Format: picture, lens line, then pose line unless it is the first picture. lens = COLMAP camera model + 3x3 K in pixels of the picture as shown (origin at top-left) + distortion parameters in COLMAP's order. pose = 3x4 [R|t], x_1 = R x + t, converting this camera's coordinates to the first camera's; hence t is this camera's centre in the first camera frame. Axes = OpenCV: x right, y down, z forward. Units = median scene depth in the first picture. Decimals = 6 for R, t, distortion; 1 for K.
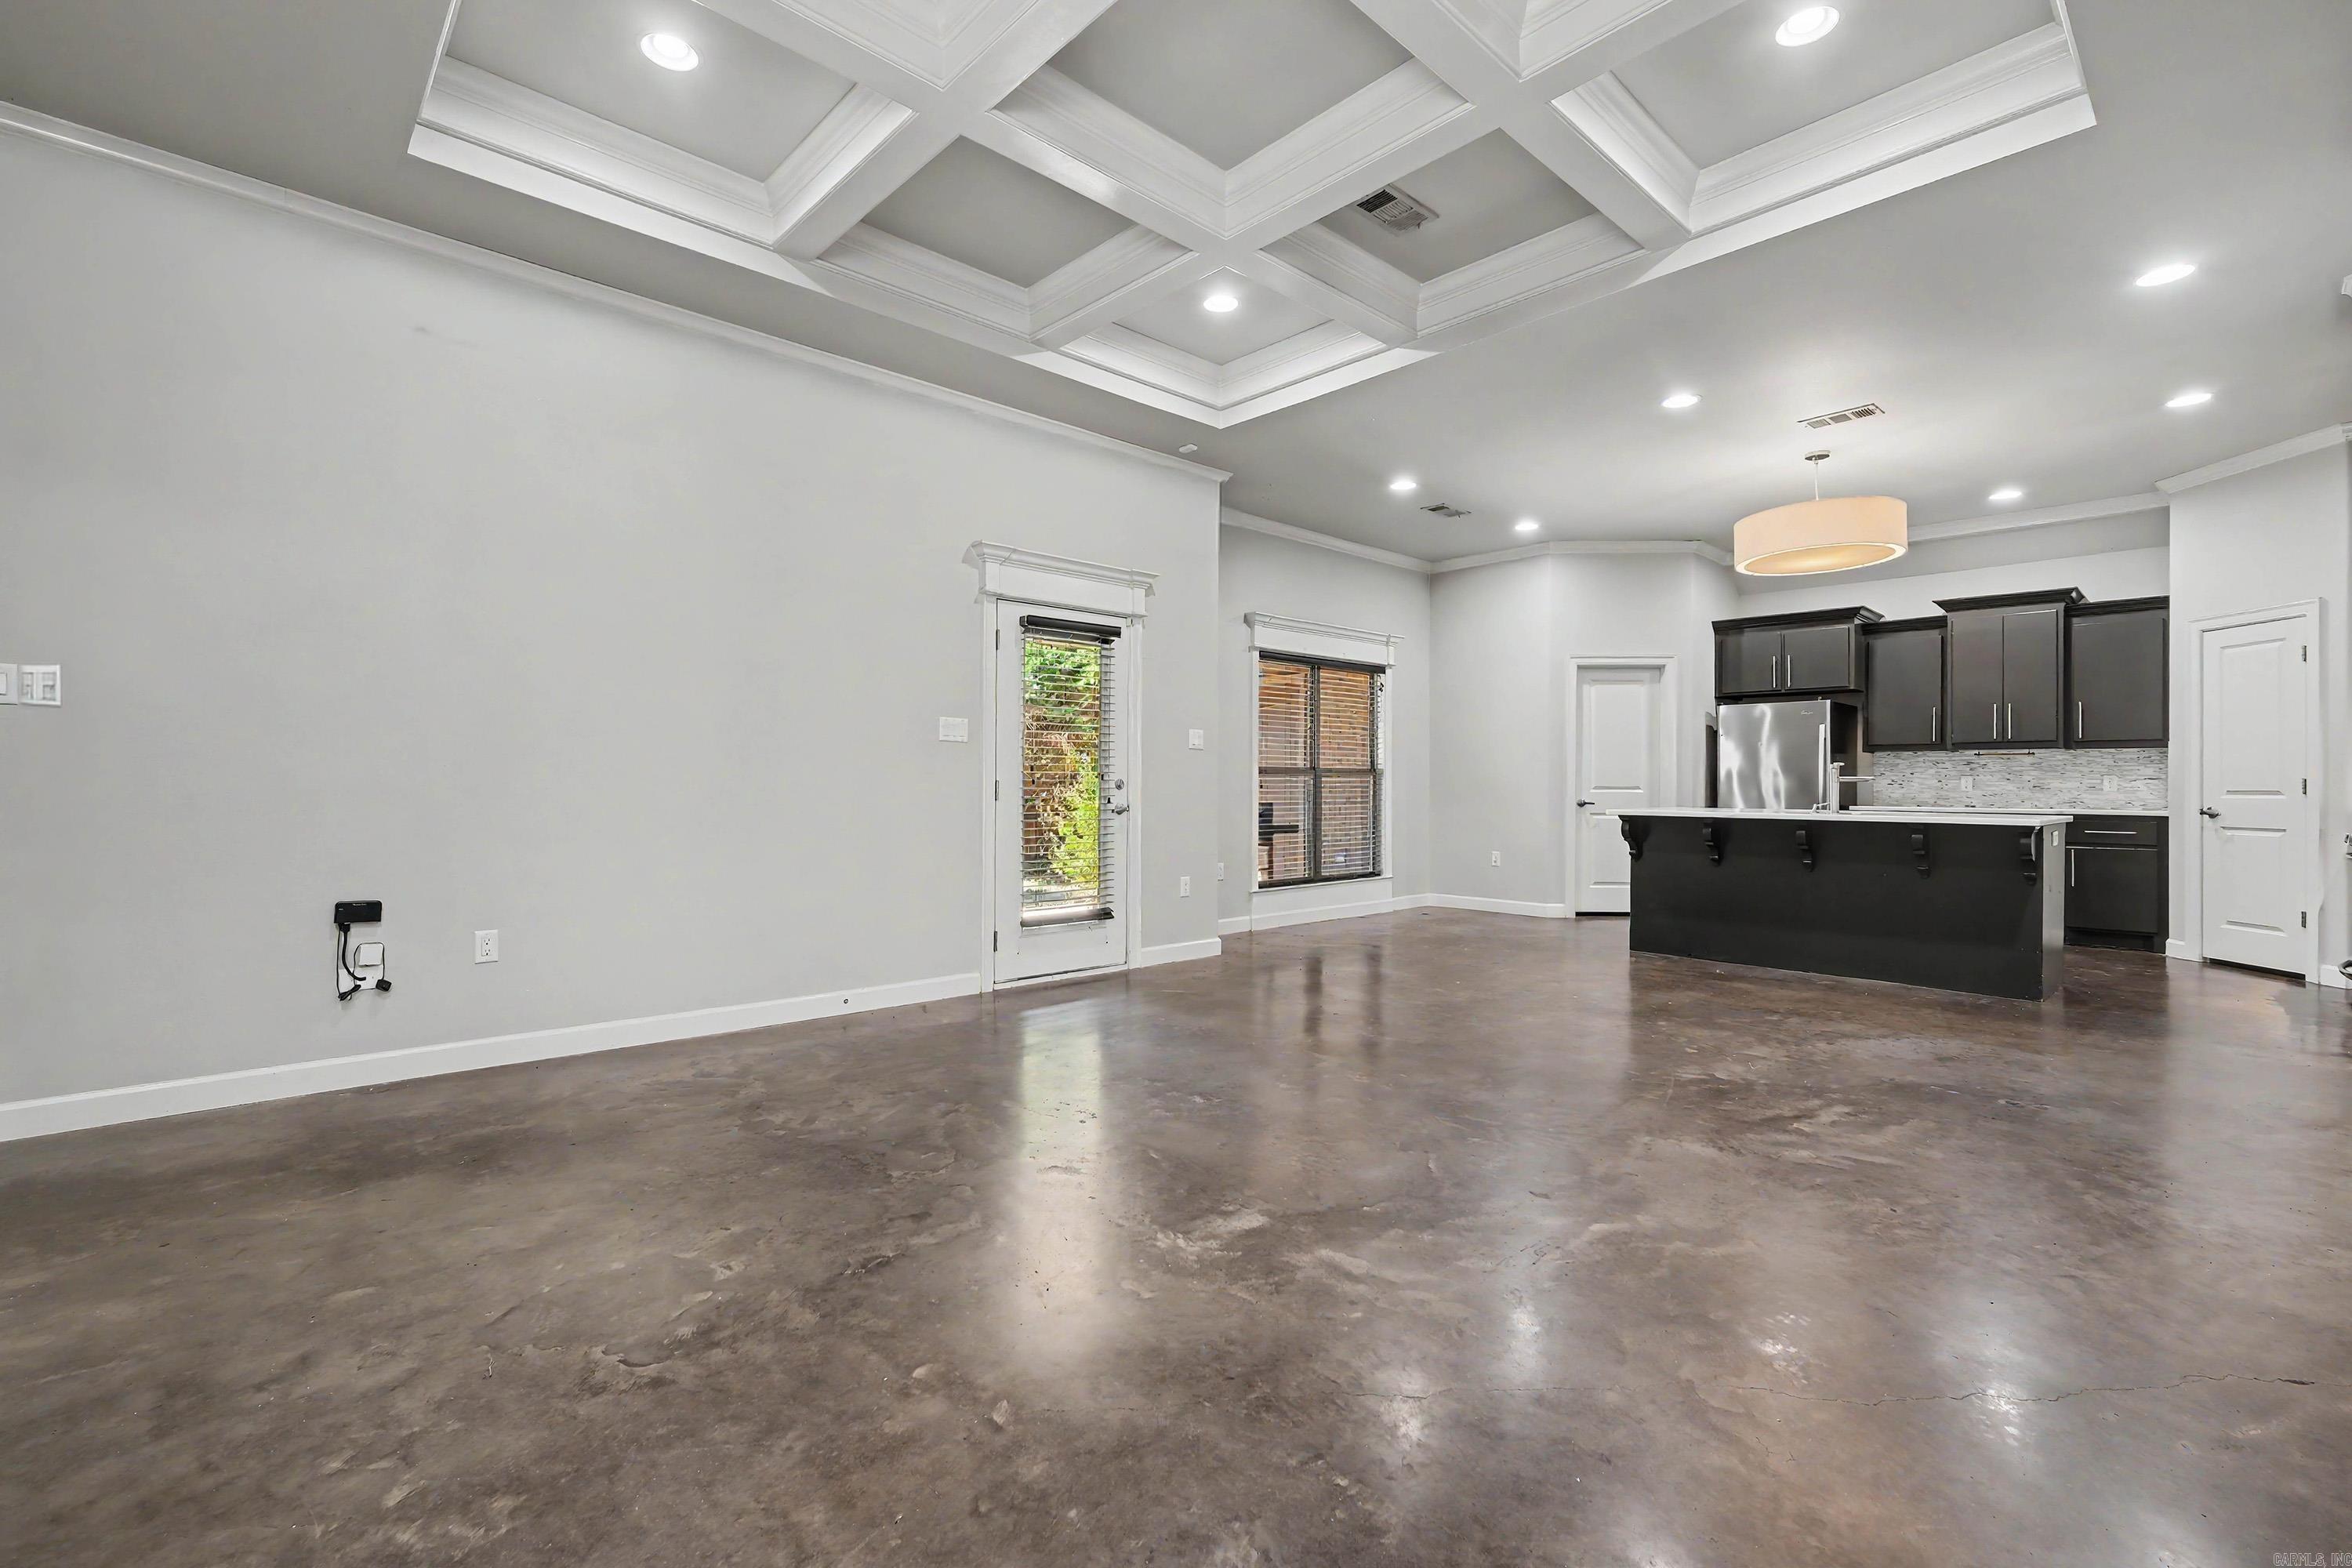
lens RADIAL K [[1032.6, 0, 1183.8], [0, 1032.6, 775.2], [0, 0, 1]] dist [-0.006804, 0.000921]
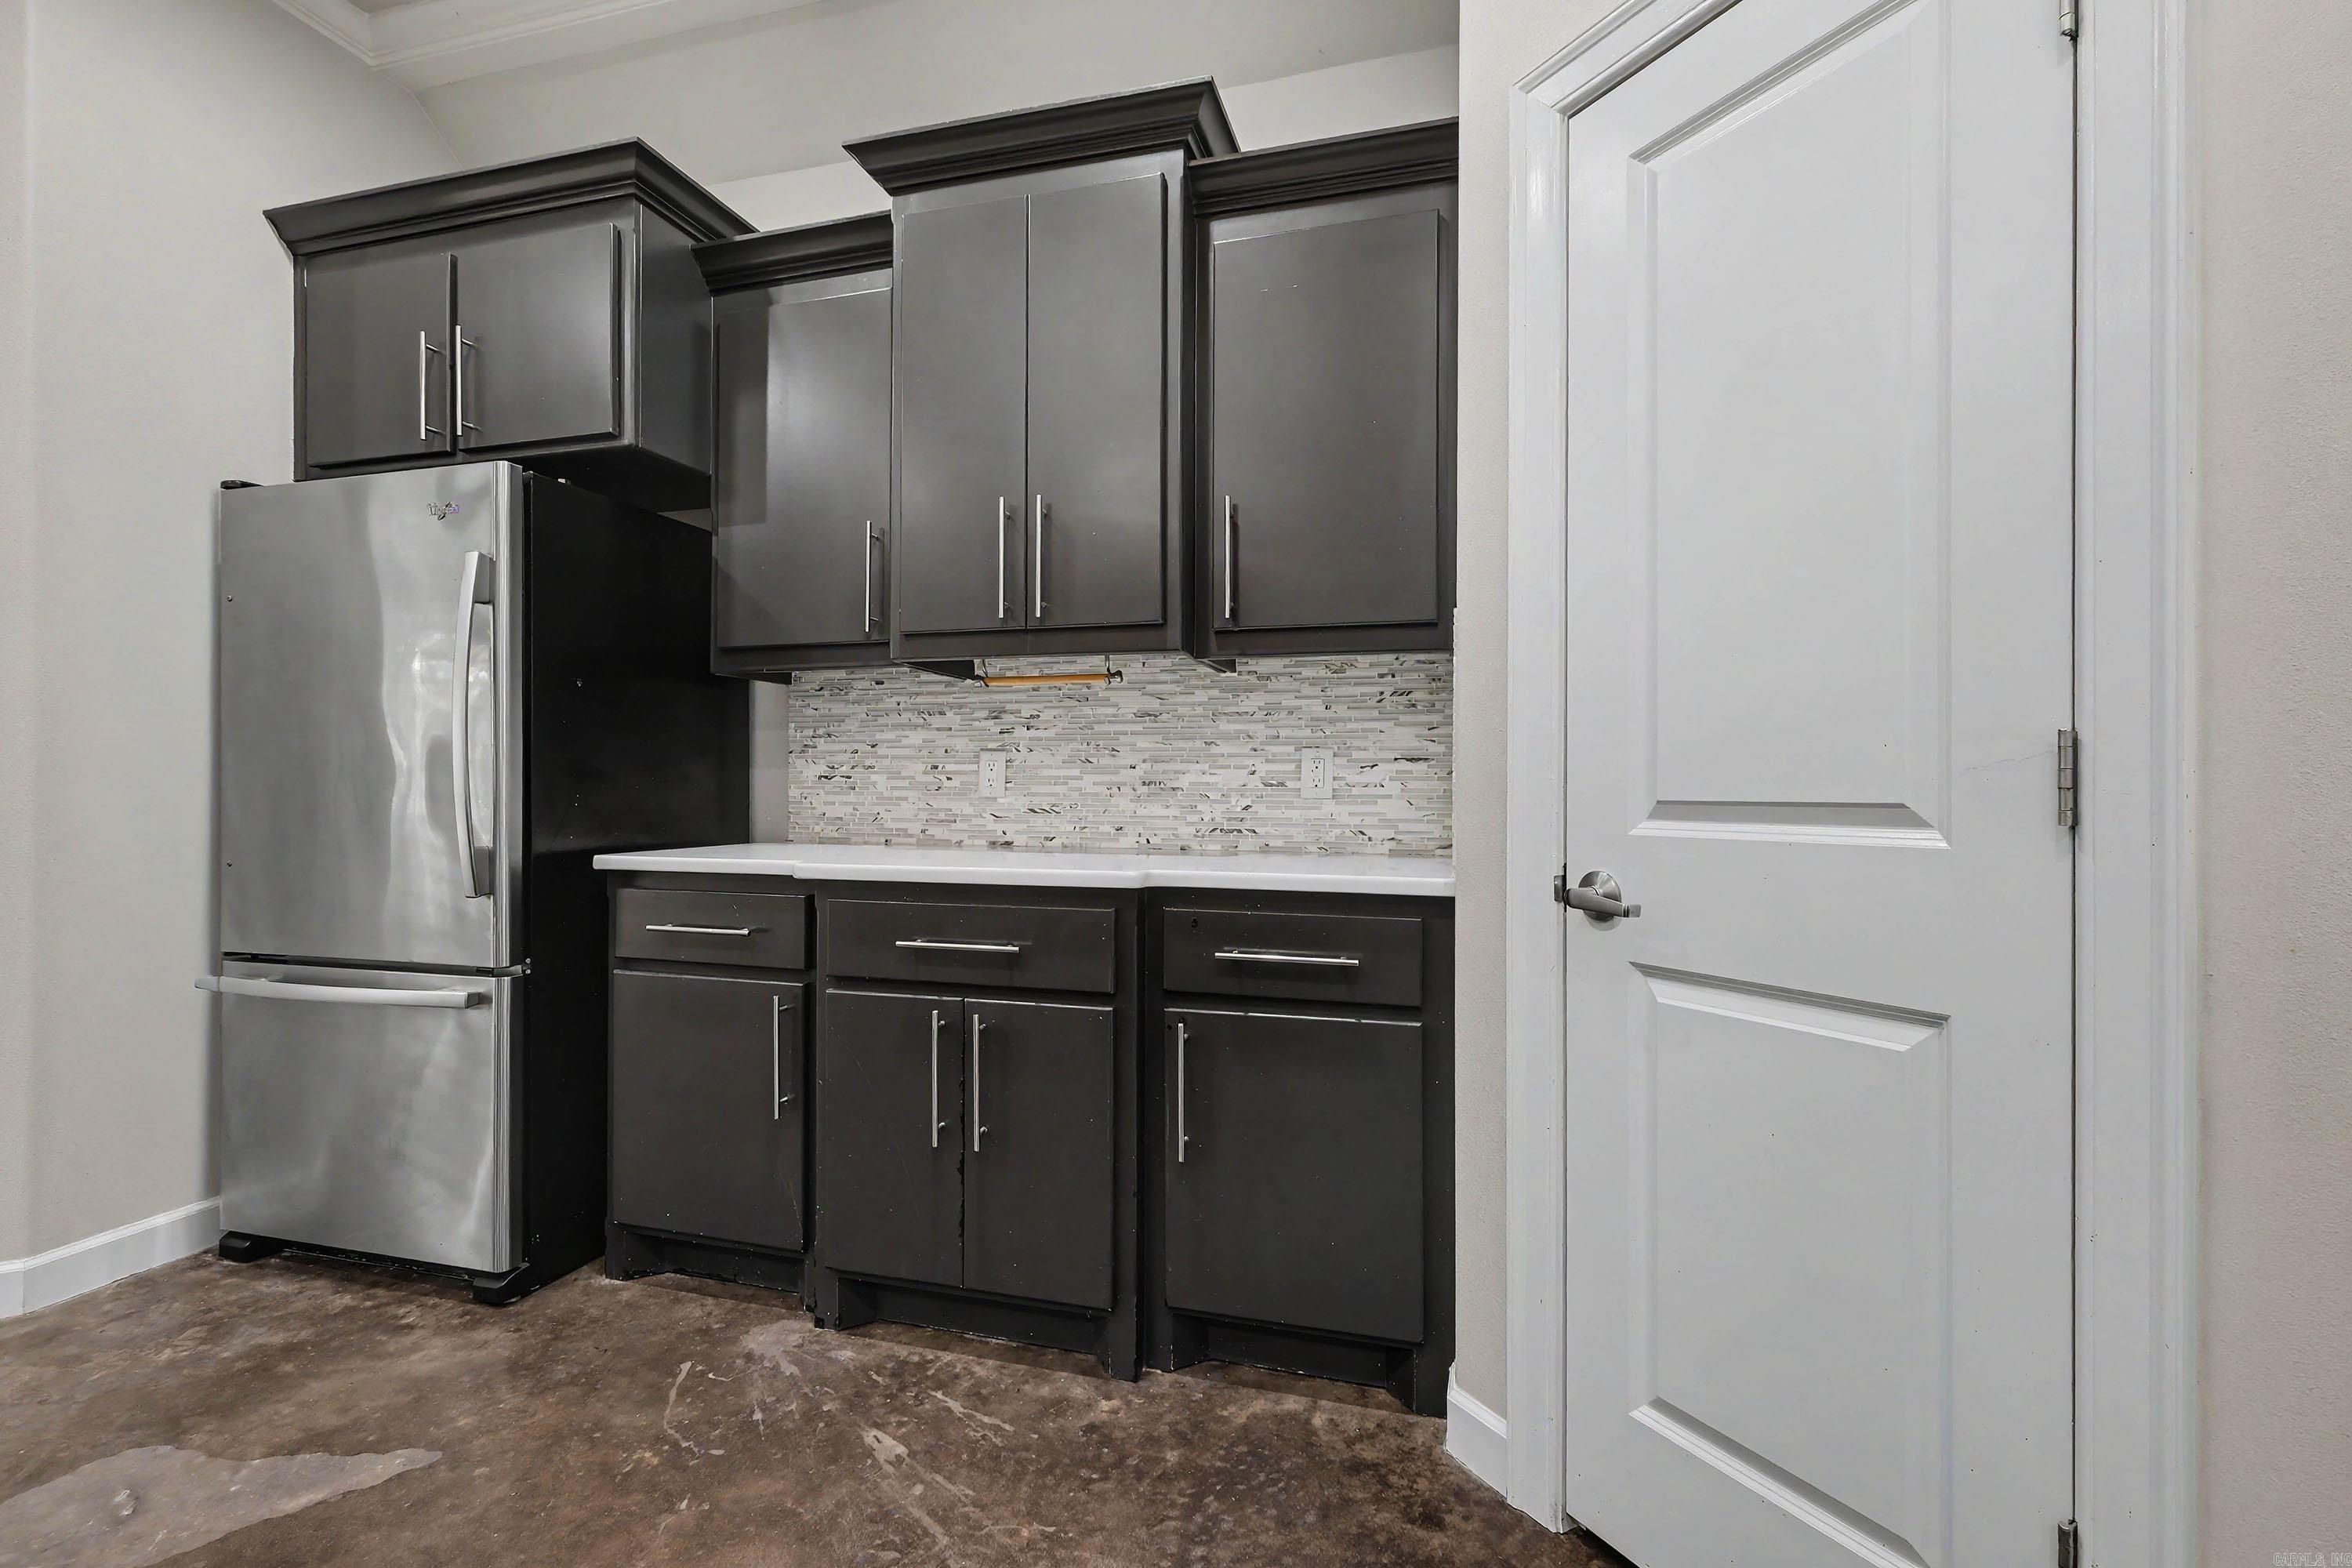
lens RADIAL K [[1032.6, 0, 1186.3], [0, 1032.6, 776.5], [0, 0, 1]] dist [-0.006804, 0.000921]
pose [[0.860989, 0.002646, 0.508617, 0.752899], [-0.003574, 0.999993, 0.000849, 0.009624], [-0.508612, -0.002549, 0.860992, 0.794771]]
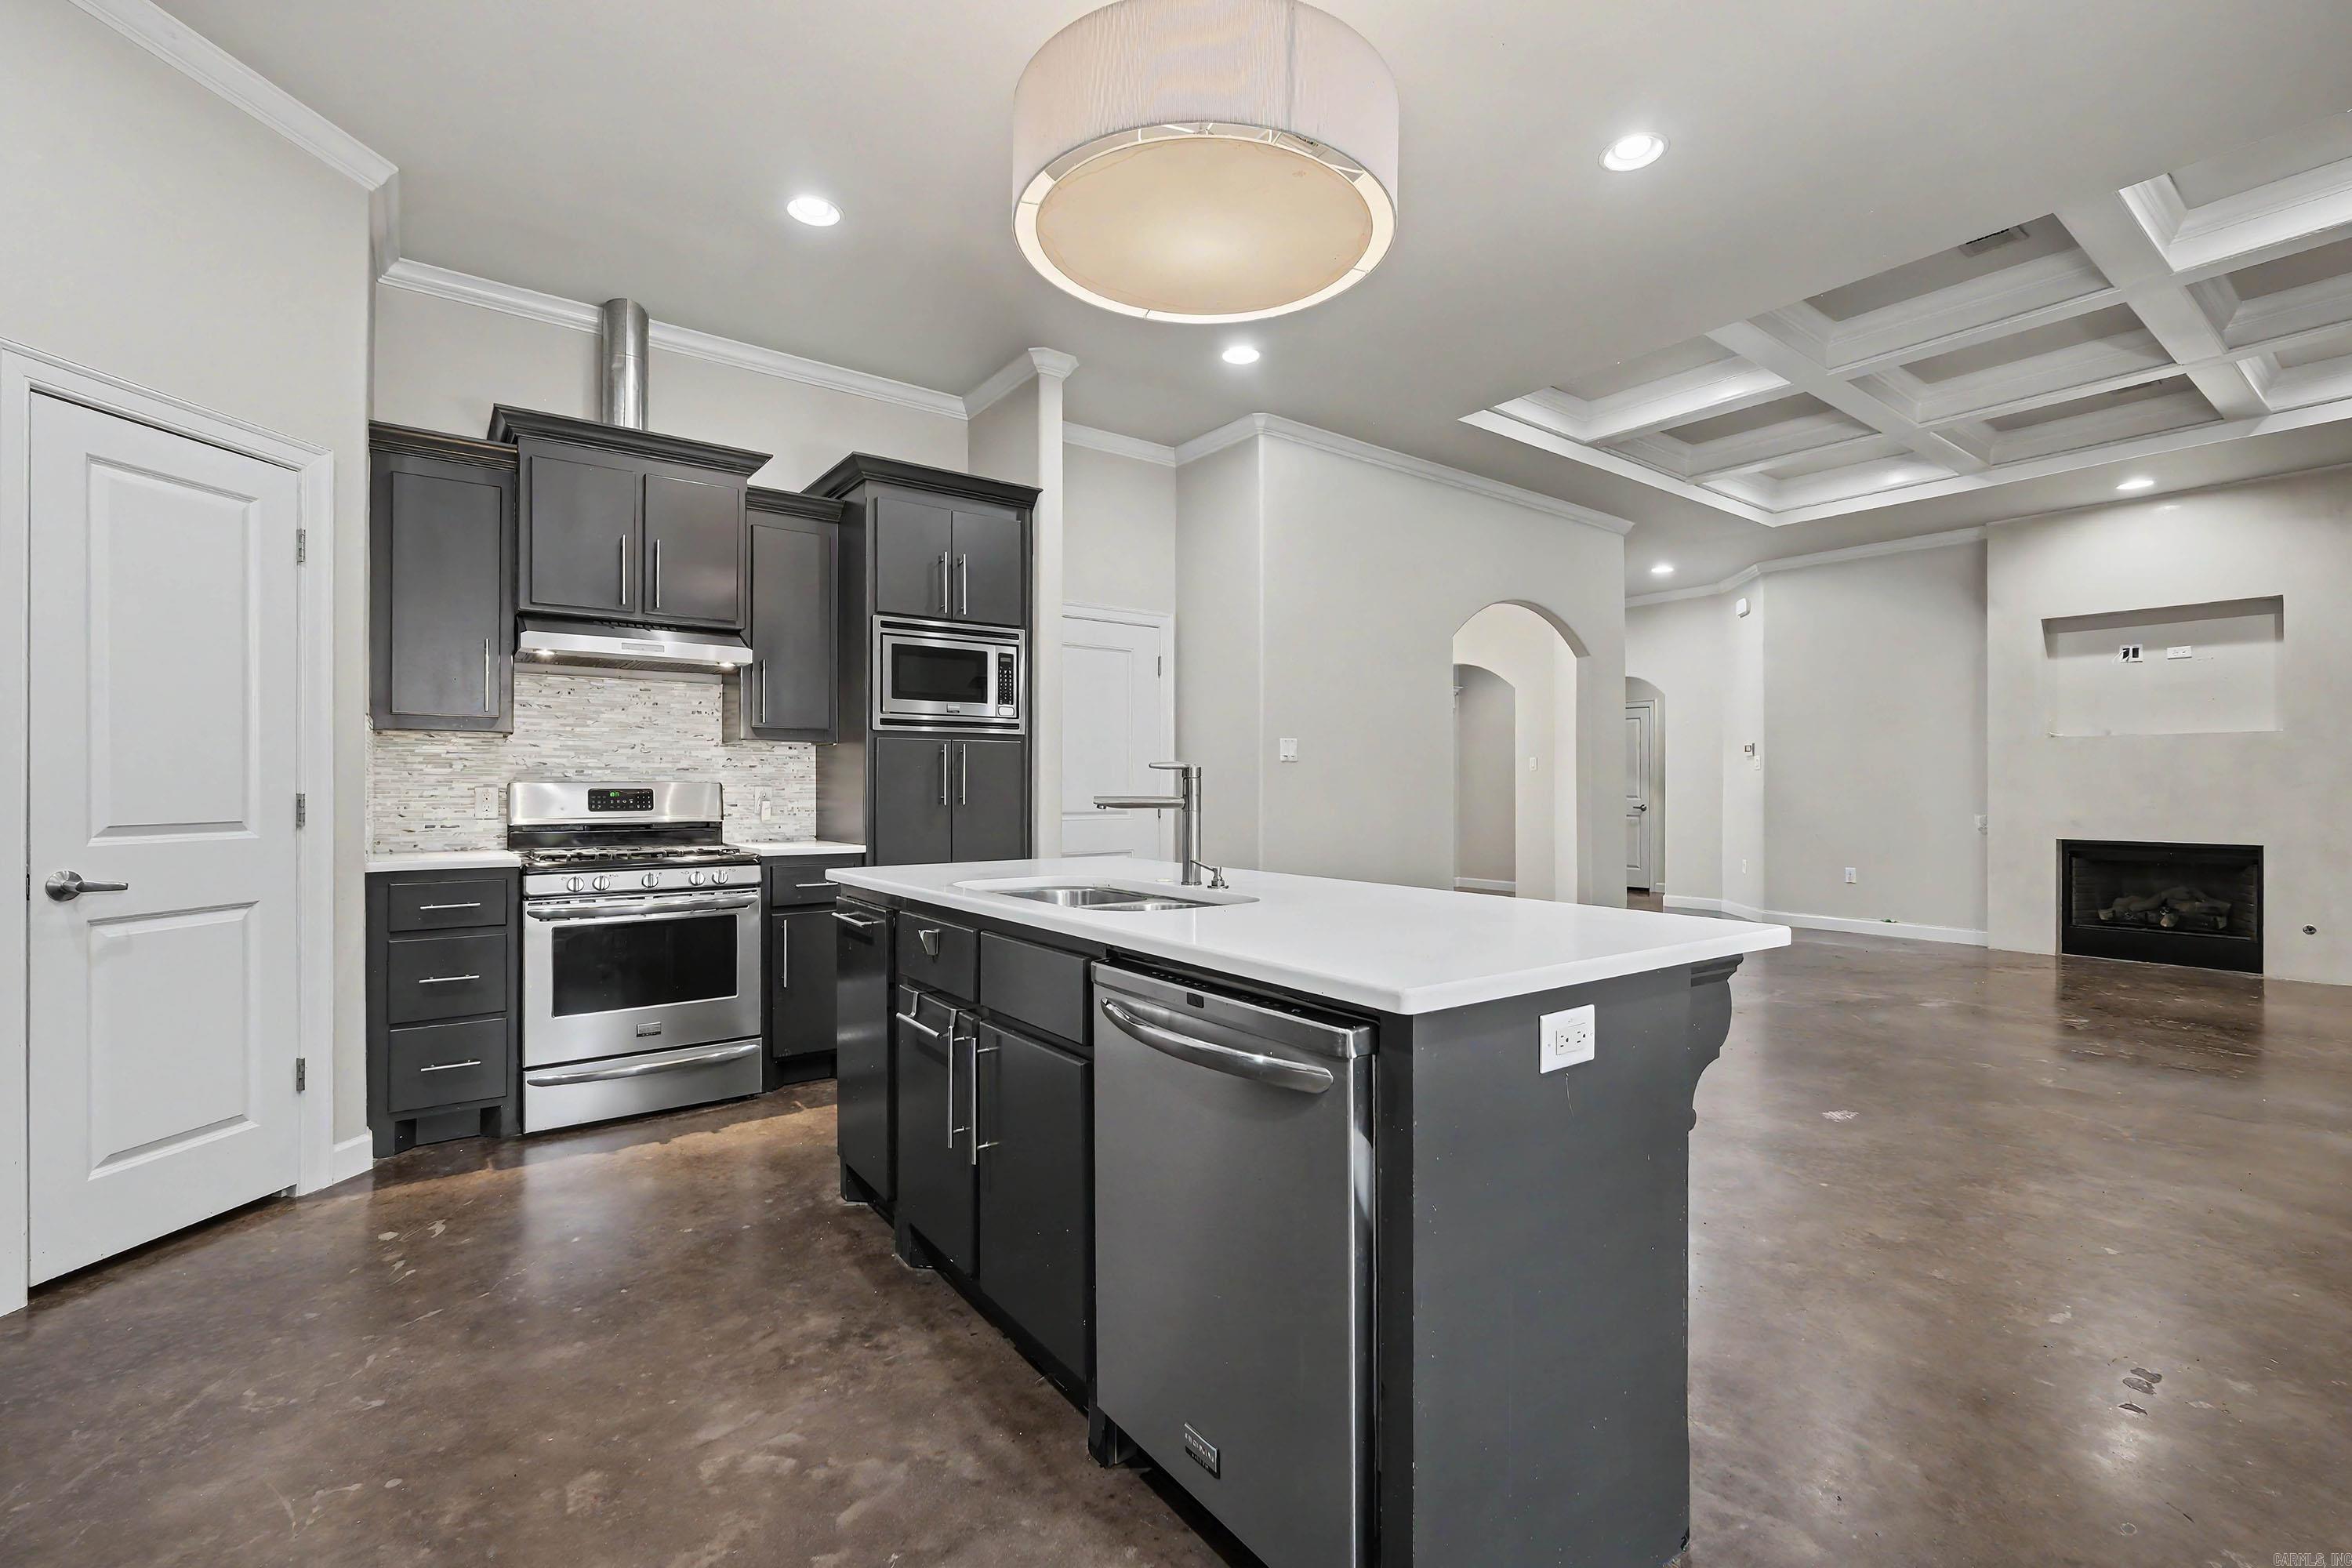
lens RADIAL K [[1032.6, 0, 1183.1], [0, 1032.6, 776.5], [0, 0, 1]] dist [-0.006804, 0.000921]
pose [[-0.994299, -0.003897, 0.106556, 0.518335], [-0.005747, 0.999838, -0.017057, 0.000617], [-0.106473, -0.017572, -0.994160, 1.239499]]
